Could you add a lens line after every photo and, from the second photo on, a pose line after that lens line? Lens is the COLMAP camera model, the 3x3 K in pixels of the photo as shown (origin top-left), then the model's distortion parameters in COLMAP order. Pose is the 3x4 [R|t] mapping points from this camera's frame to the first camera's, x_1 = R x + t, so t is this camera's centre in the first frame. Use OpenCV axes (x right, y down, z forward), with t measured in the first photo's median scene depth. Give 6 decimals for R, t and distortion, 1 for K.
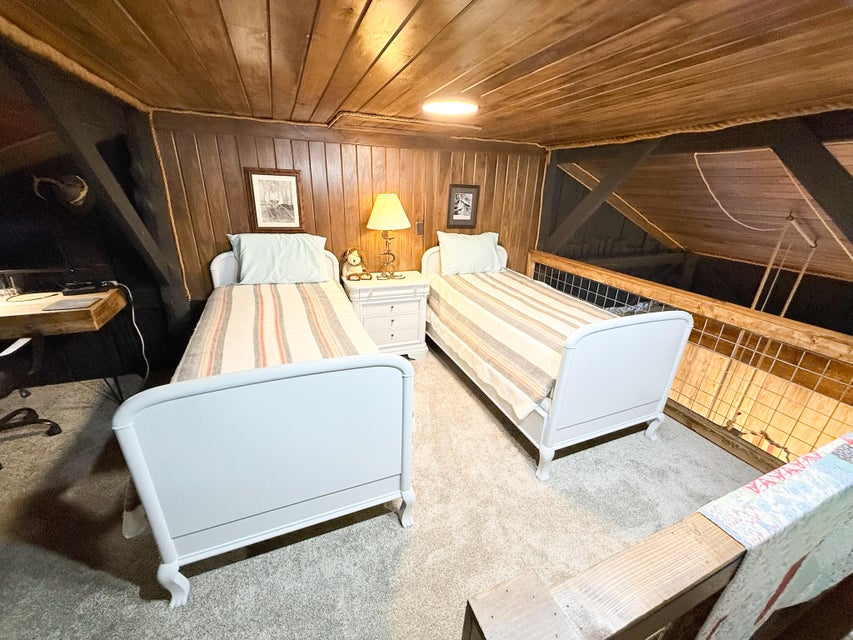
lens RADIAL K [[342.1, 0, 427.0], [0, 342.1, 320.1], [0, 0, 1]] dist [-0.000301, -0.000362]
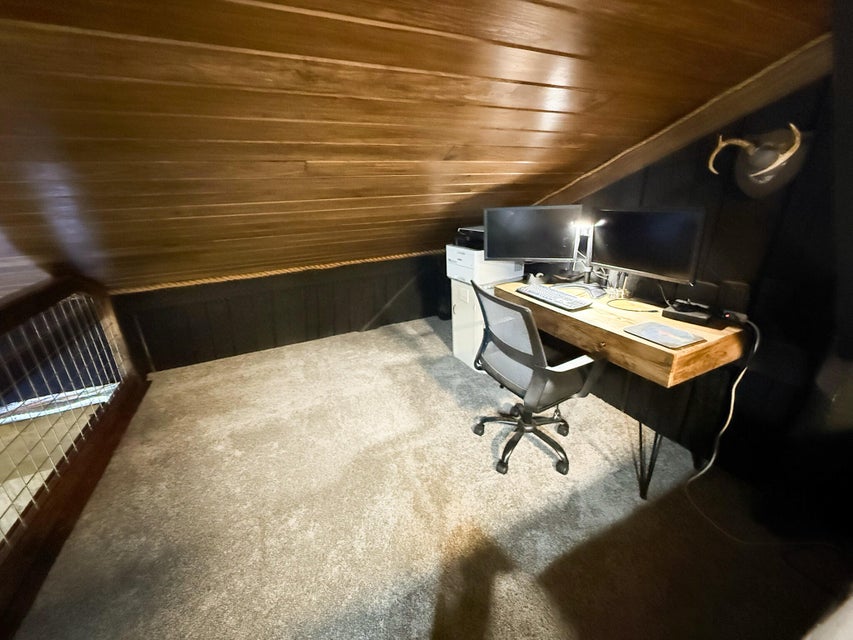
lens RADIAL K [[342.1, 0, 428.3], [0, 342.1, 317.6], [0, 0, 1]] dist [-0.000301, -0.000362]
pose [[0.056321, 0.302841, -0.951375, -0.440875], [-0.339531, 0.901905, 0.266994, -0.094252], [0.938907, 0.307984, 0.153620, 0.461775]]
